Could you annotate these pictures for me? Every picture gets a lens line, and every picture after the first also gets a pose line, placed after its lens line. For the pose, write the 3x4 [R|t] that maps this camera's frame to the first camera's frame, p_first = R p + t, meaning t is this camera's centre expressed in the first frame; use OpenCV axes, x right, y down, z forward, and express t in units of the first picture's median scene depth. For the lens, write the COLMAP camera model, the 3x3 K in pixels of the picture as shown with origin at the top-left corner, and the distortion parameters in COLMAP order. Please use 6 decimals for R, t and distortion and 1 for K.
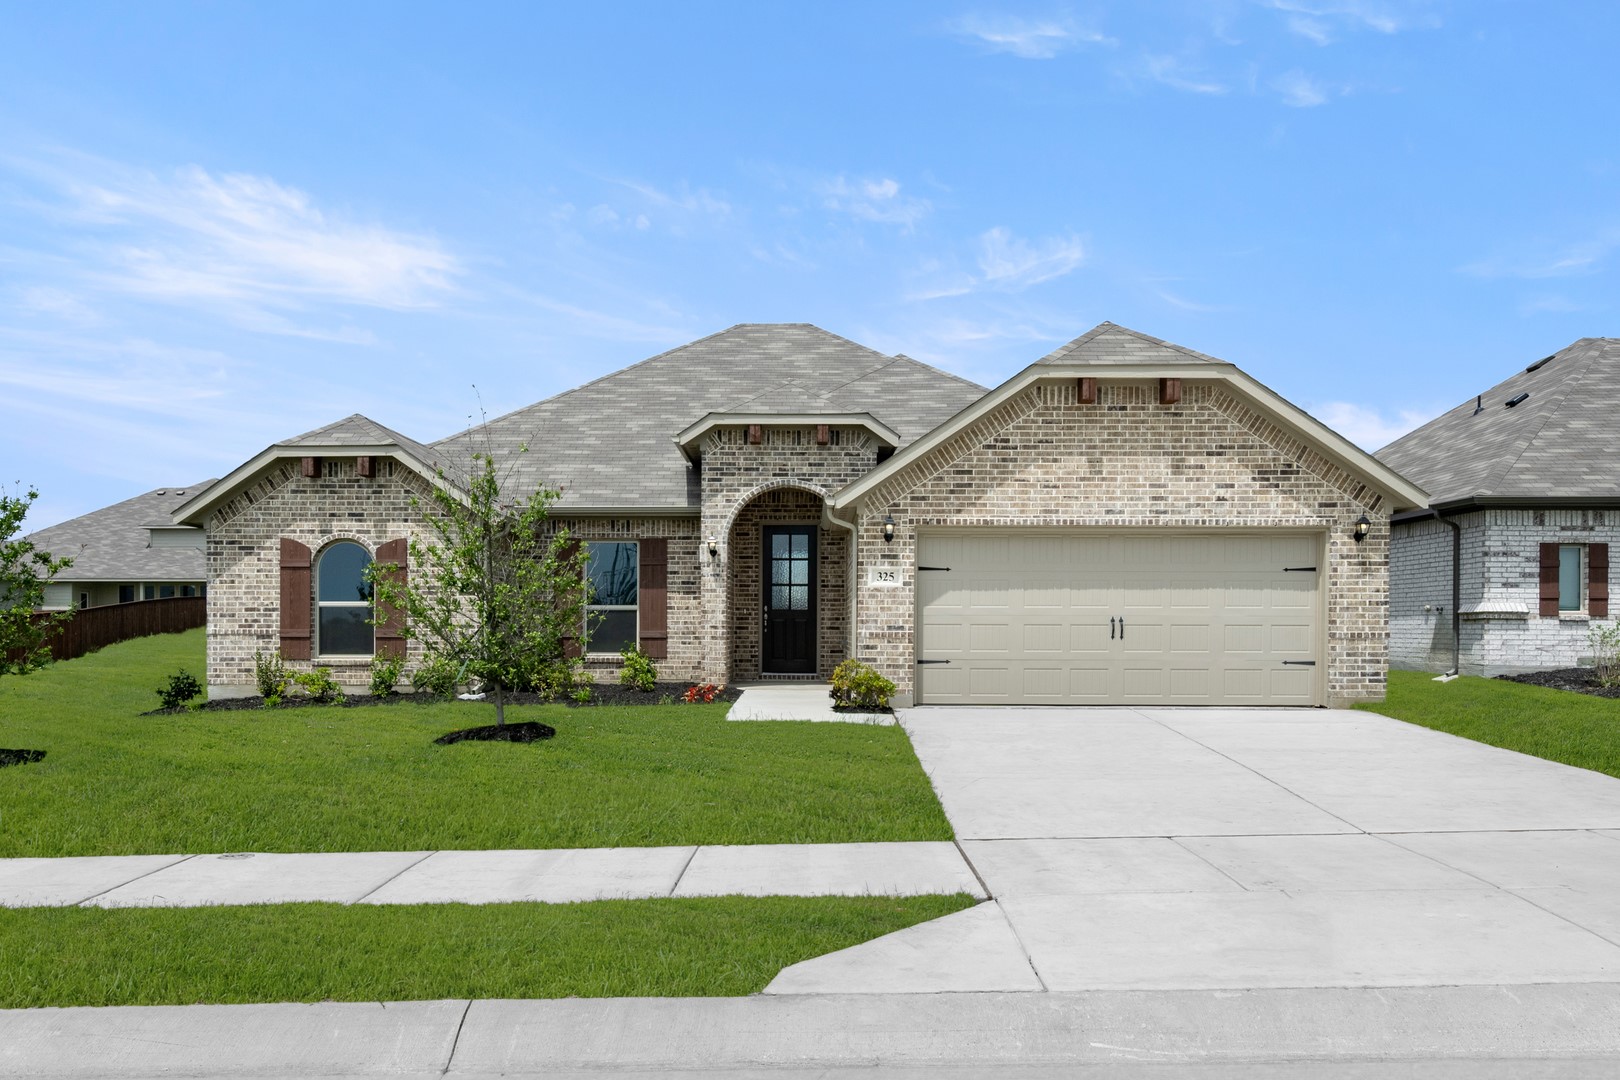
lens RADIAL K [[1088.3, 0, 811.9], [0, 1088.3, 505.8], [0, 0, 1]] dist [0.004270, 0.001107]
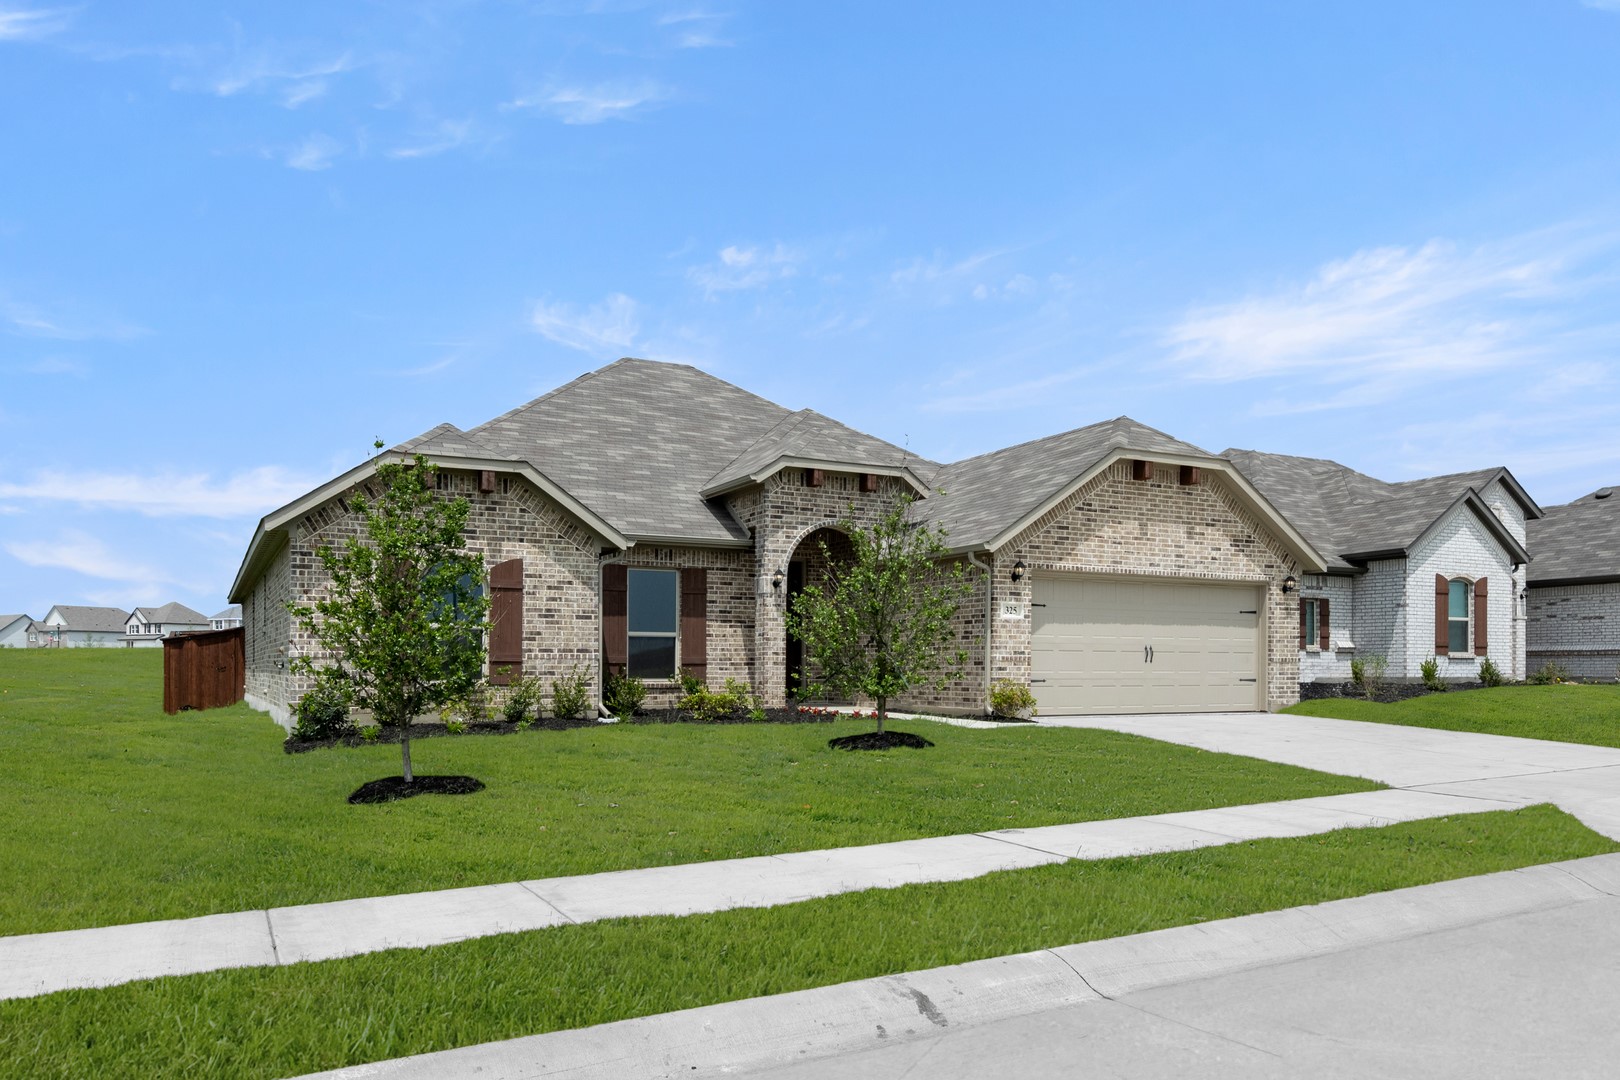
lens RADIAL K [[1118.1, 0, 780.6], [0, 1118.1, 520.5], [0, 0, 1]] dist [0.007058, 0.001228]
pose [[0.884441, 0.060590, 0.462702, -0.628596], [-0.051841, 0.998155, -0.031613, 0.015332], [-0.463763, 0.003973, 0.885950, 0.015636]]
